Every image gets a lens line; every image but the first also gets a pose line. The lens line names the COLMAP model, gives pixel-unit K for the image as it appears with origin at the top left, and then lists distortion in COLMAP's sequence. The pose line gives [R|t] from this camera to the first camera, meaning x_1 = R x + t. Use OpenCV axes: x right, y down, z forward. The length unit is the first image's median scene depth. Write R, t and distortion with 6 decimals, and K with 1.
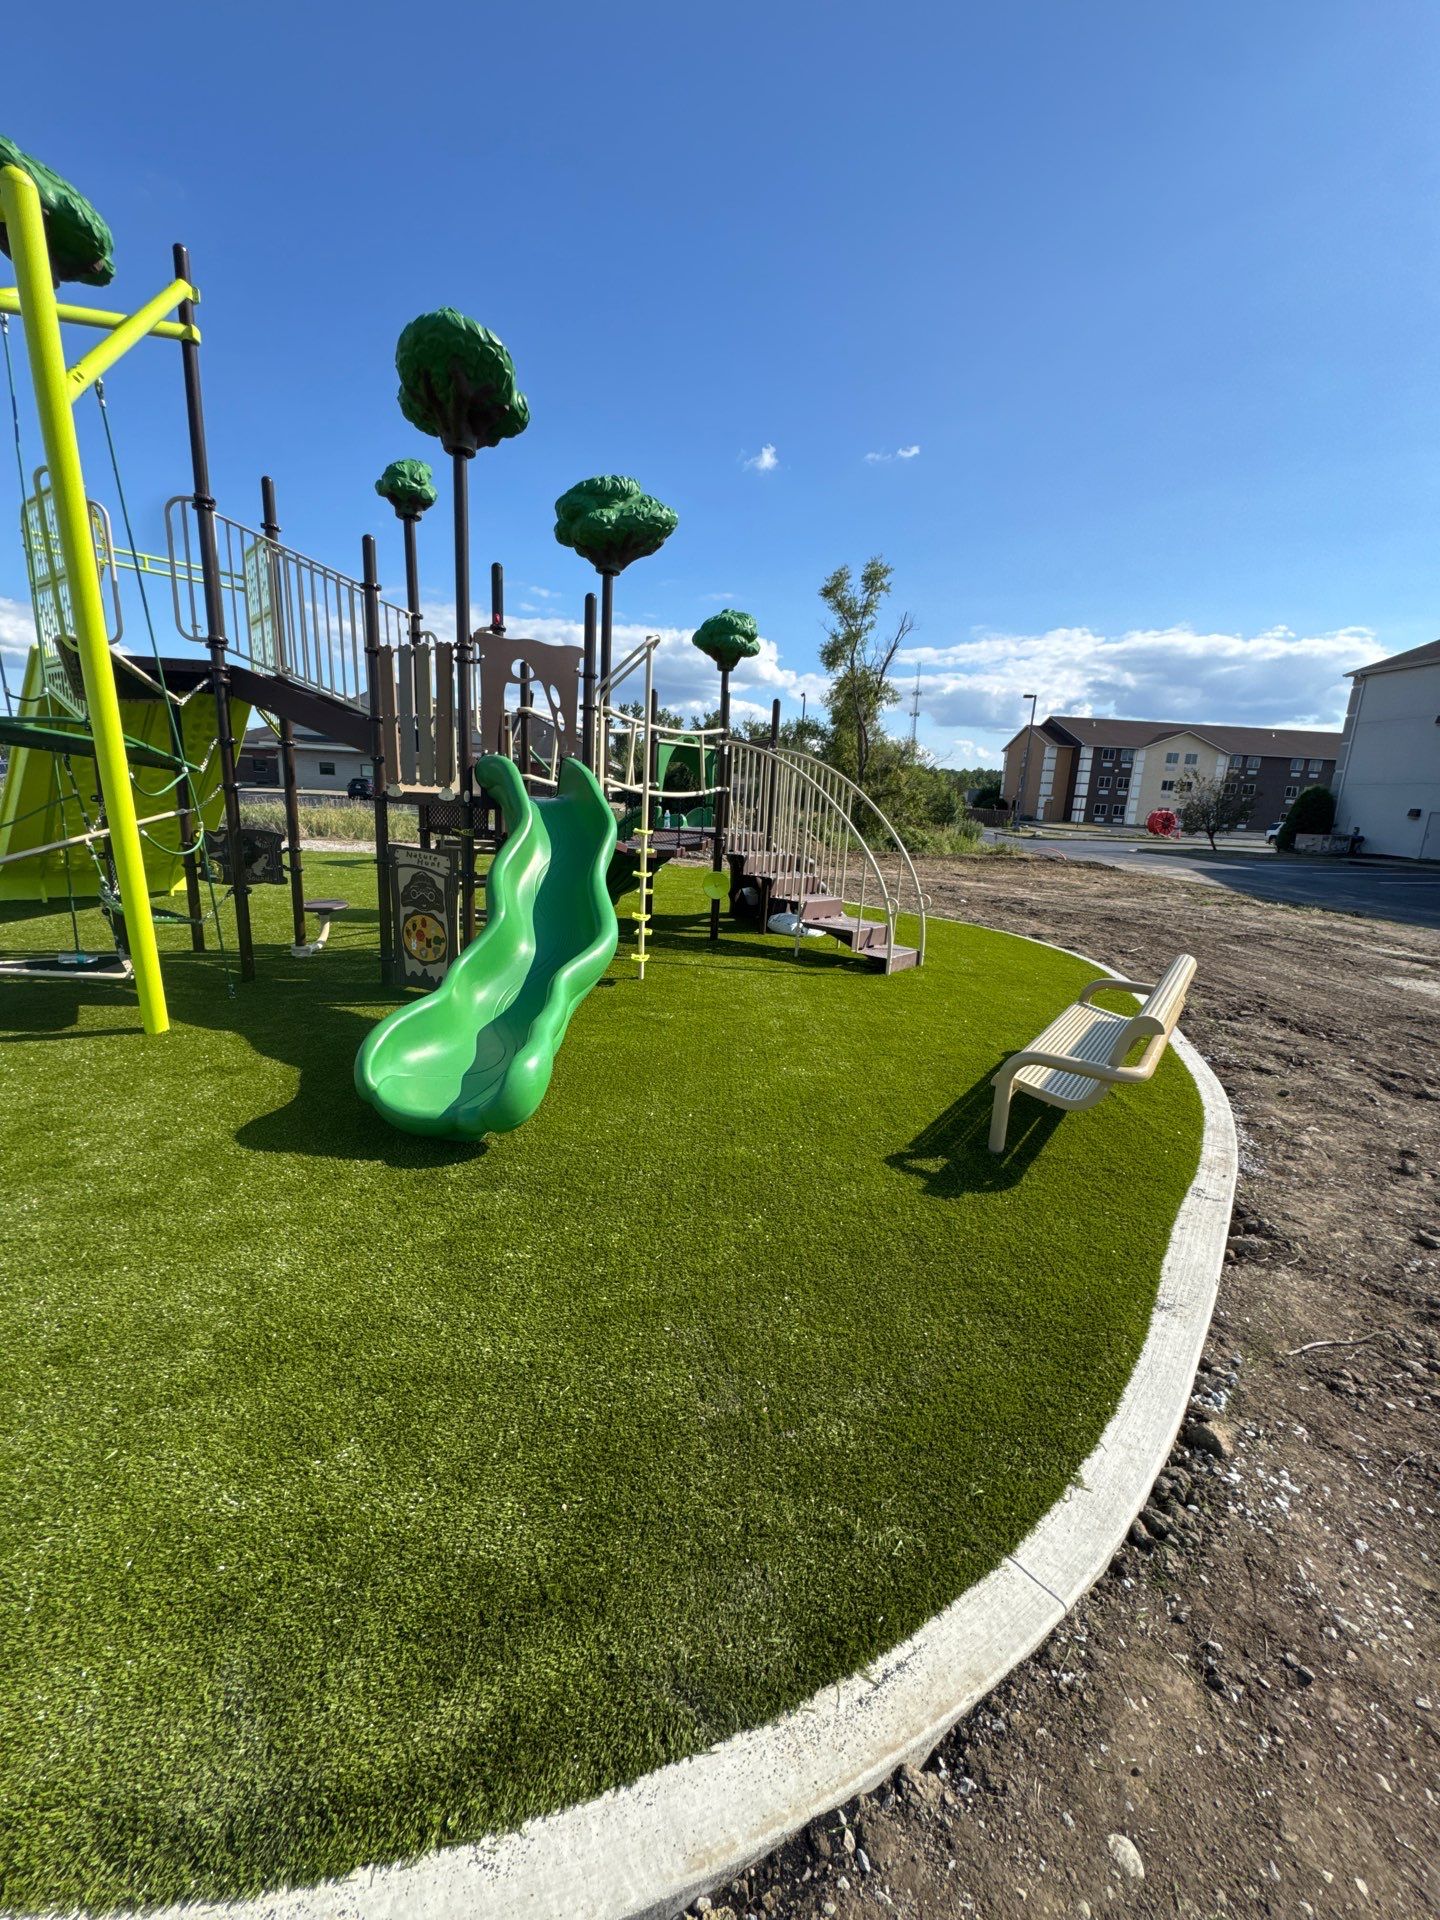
lens RADIAL K [[766.0, 0, 721.1], [0, 766.0, 963.1], [0, 0, 1]] dist [-0.002234, 0.000050]
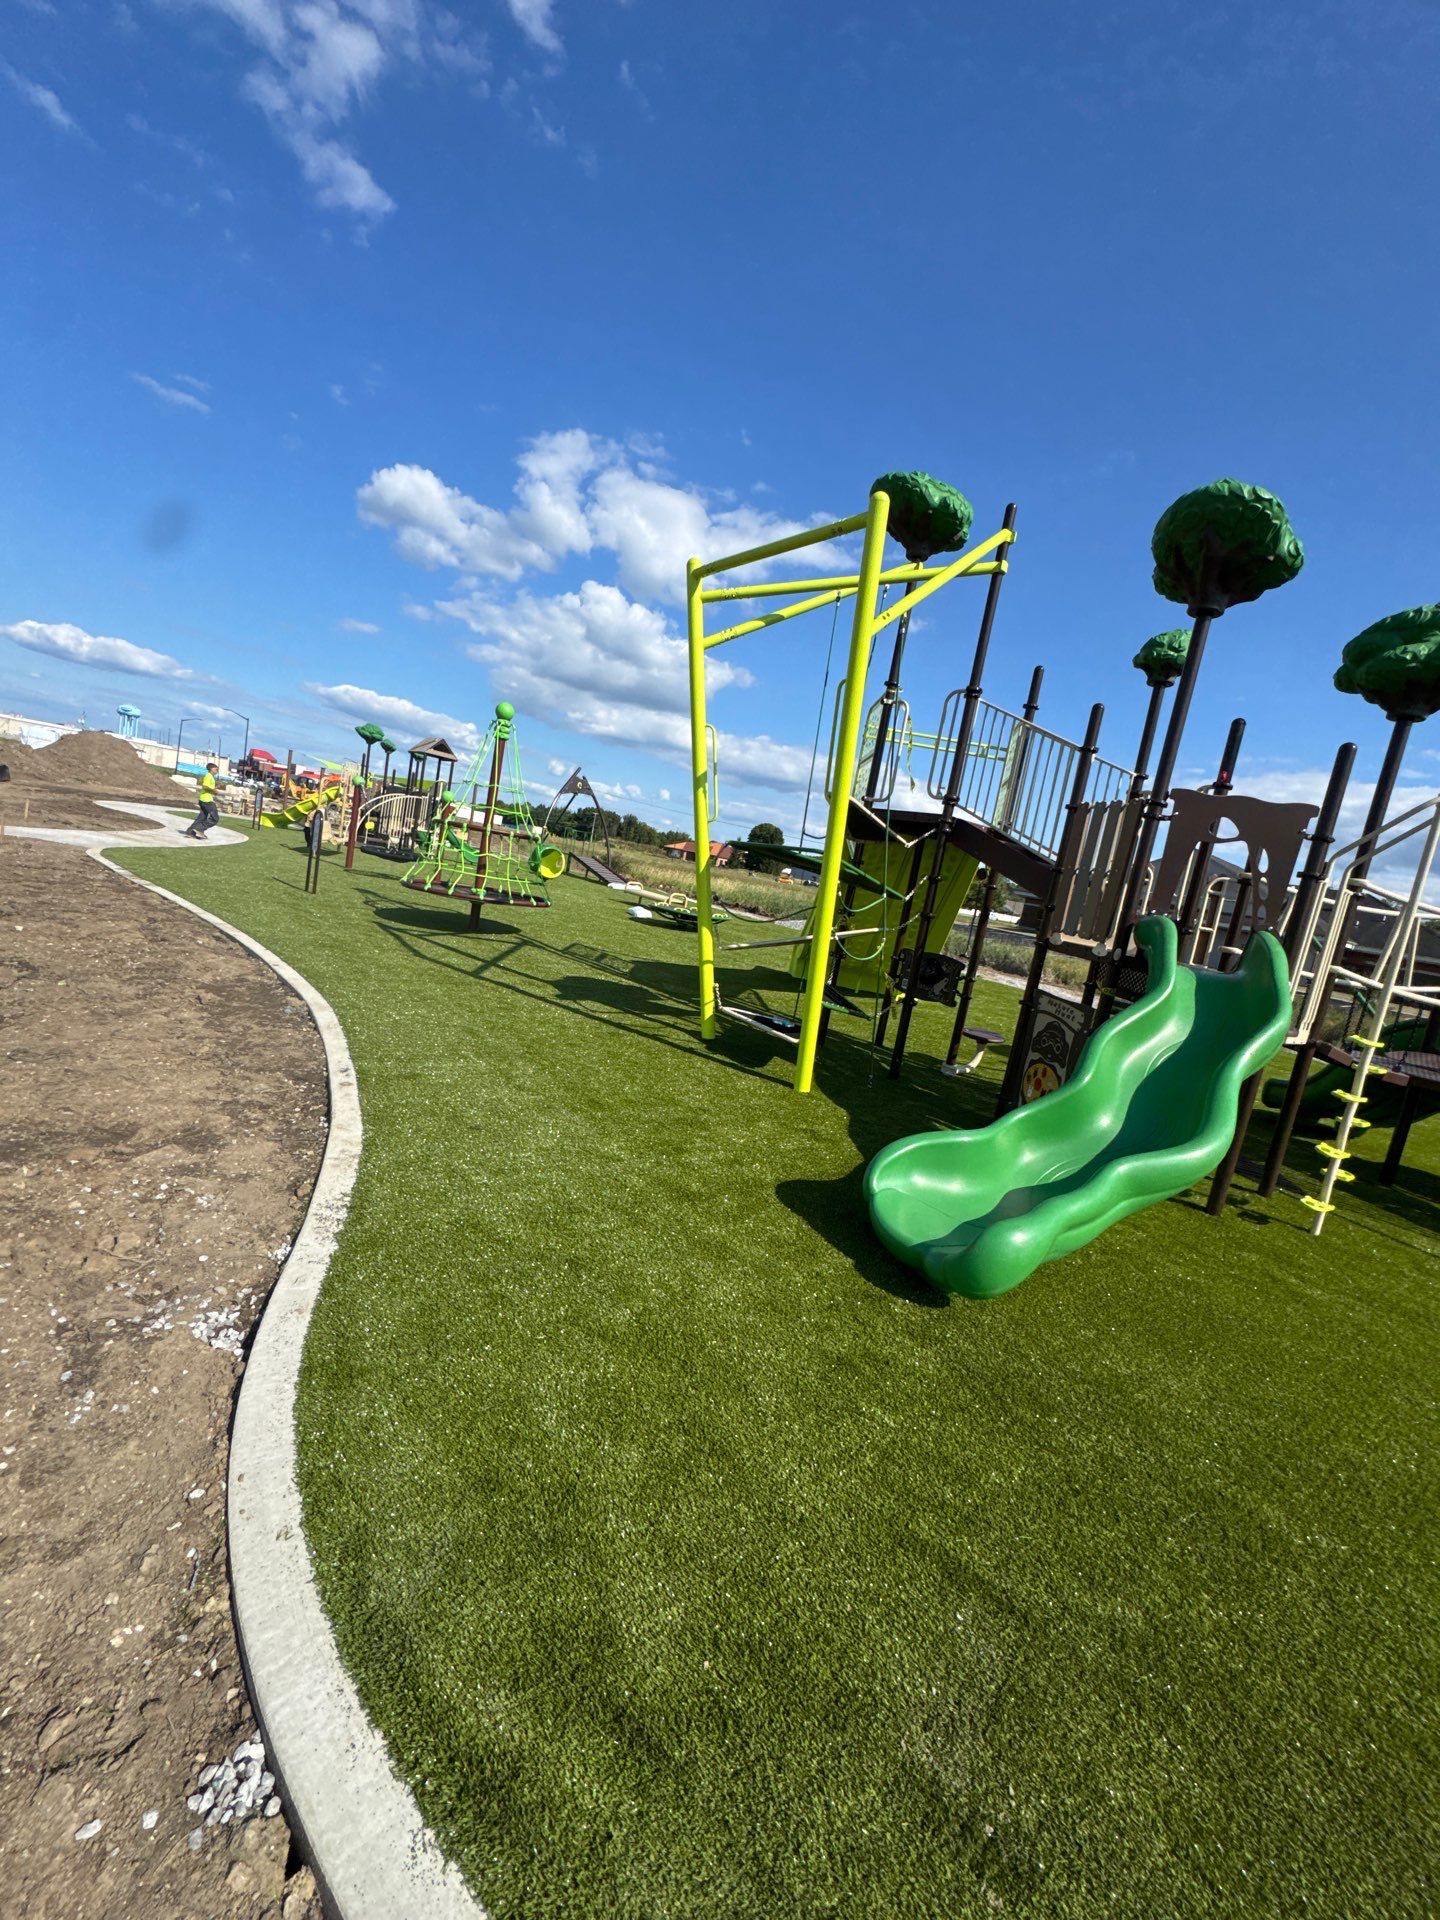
lens RADIAL K [[766.0, 0, 721.1], [0, 766.0, 963.1], [0, 0, 1]] dist [-0.002234, 0.000050]
pose [[0.579874, 0.166928, -0.797422, 0.144707], [-0.322693, 0.945793, -0.036671, -0.019111], [0.748074, 0.278587, 0.602307, 0.085689]]
